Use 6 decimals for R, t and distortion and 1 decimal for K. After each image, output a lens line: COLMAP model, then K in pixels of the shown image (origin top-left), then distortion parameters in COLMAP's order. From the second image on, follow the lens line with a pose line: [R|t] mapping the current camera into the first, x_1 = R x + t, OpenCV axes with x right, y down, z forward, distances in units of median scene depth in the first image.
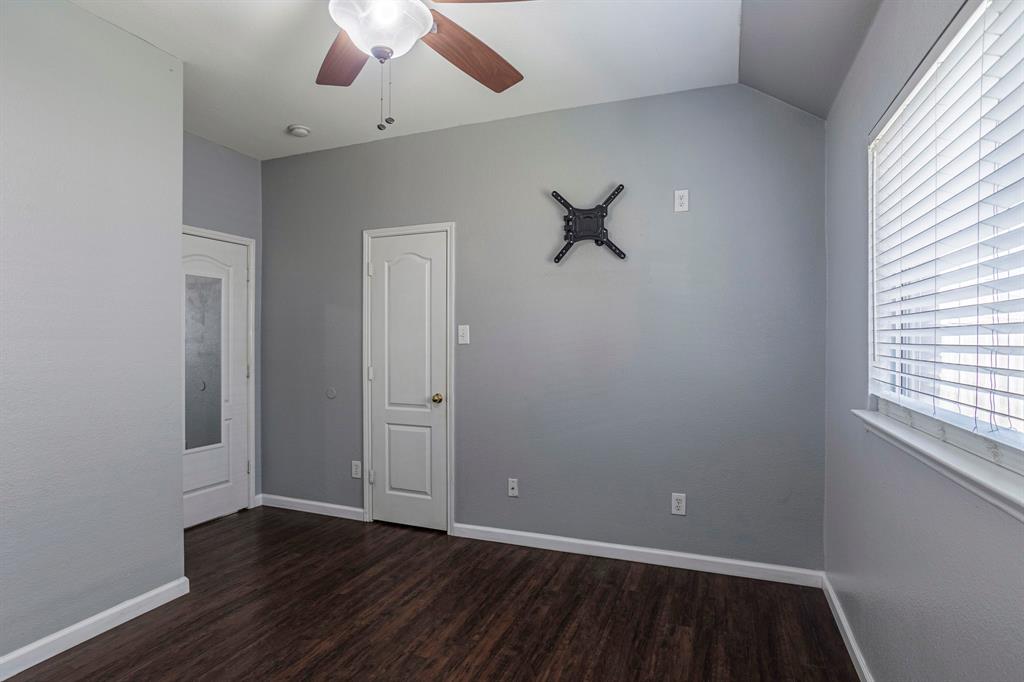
lens RADIAL K [[551.1, 0, 513.3], [0, 551.1, 346.4], [0, 0, 1]] dist [-0.019285, 0.007868]
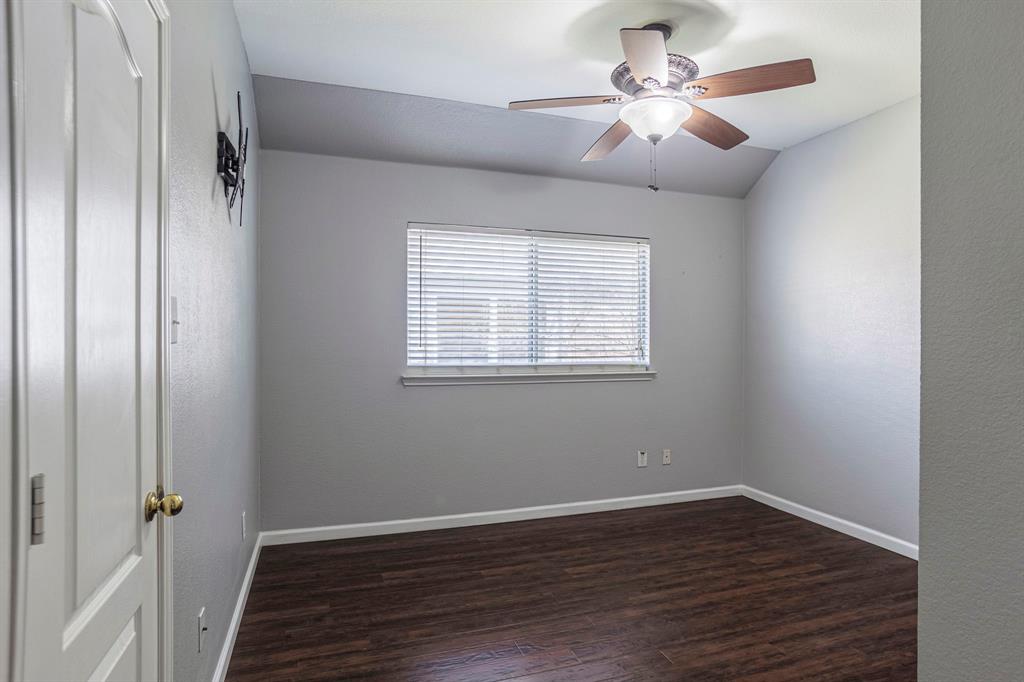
lens RADIAL K [[551.1, 0, 513.7], [0, 551.1, 335.3], [0, 0, 1]] dist [-0.019285, 0.007868]
pose [[-0.629090, -0.004363, 0.777320, -0.730916], [0.004252, 0.999950, 0.009053, -0.016225], [-0.777321, 0.009000, -0.629040, 1.419223]]
